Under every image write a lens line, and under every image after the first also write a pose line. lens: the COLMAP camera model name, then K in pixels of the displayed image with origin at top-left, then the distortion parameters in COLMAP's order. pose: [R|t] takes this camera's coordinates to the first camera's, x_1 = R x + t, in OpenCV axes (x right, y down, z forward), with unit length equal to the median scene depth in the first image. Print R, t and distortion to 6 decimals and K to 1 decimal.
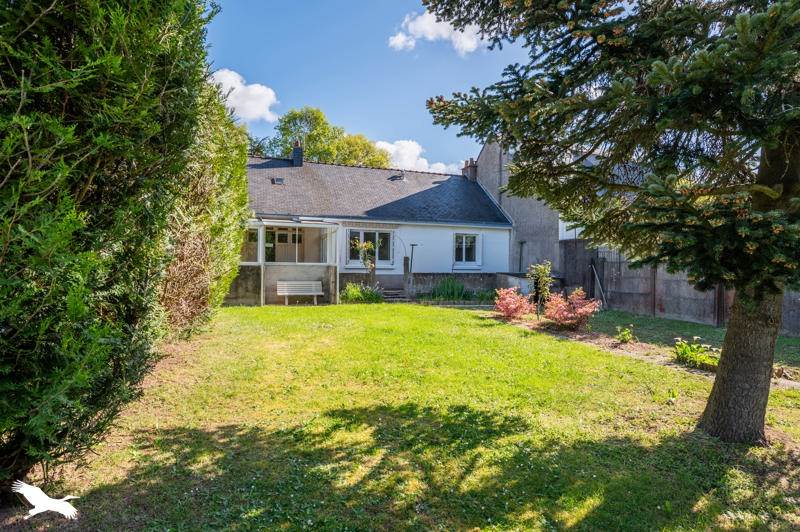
lens RADIAL K [[438.0, 0, 400.0], [0, 438.0, 266.0], [0, 0, 1]] dist [-0.000437, -0.000182]
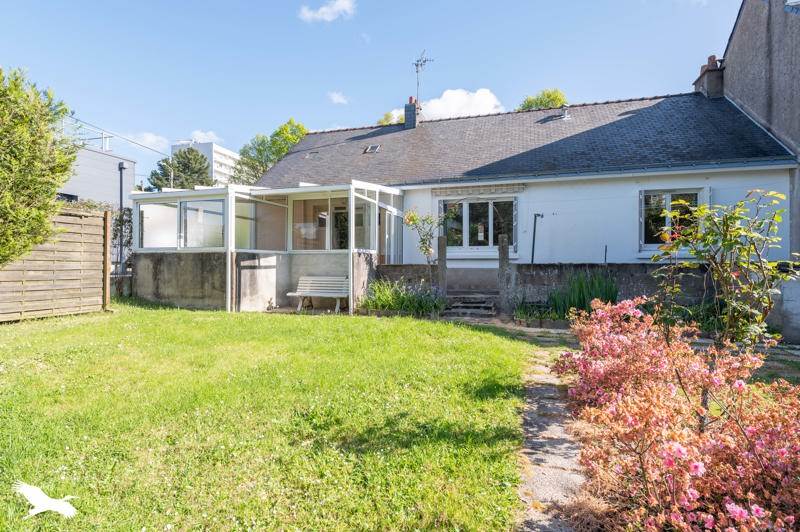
lens RADIAL K [[414.6, 0, 400.0], [0, 414.6, 266.0], [0, 0, 1]] dist [-0.000811, 0.000149]
pose [[0.802284, -0.008916, -0.596876, 0.195756], [0.005231, 0.999955, -0.007906, 0.019400], [0.596919, 0.003220, 0.802295, 0.444648]]
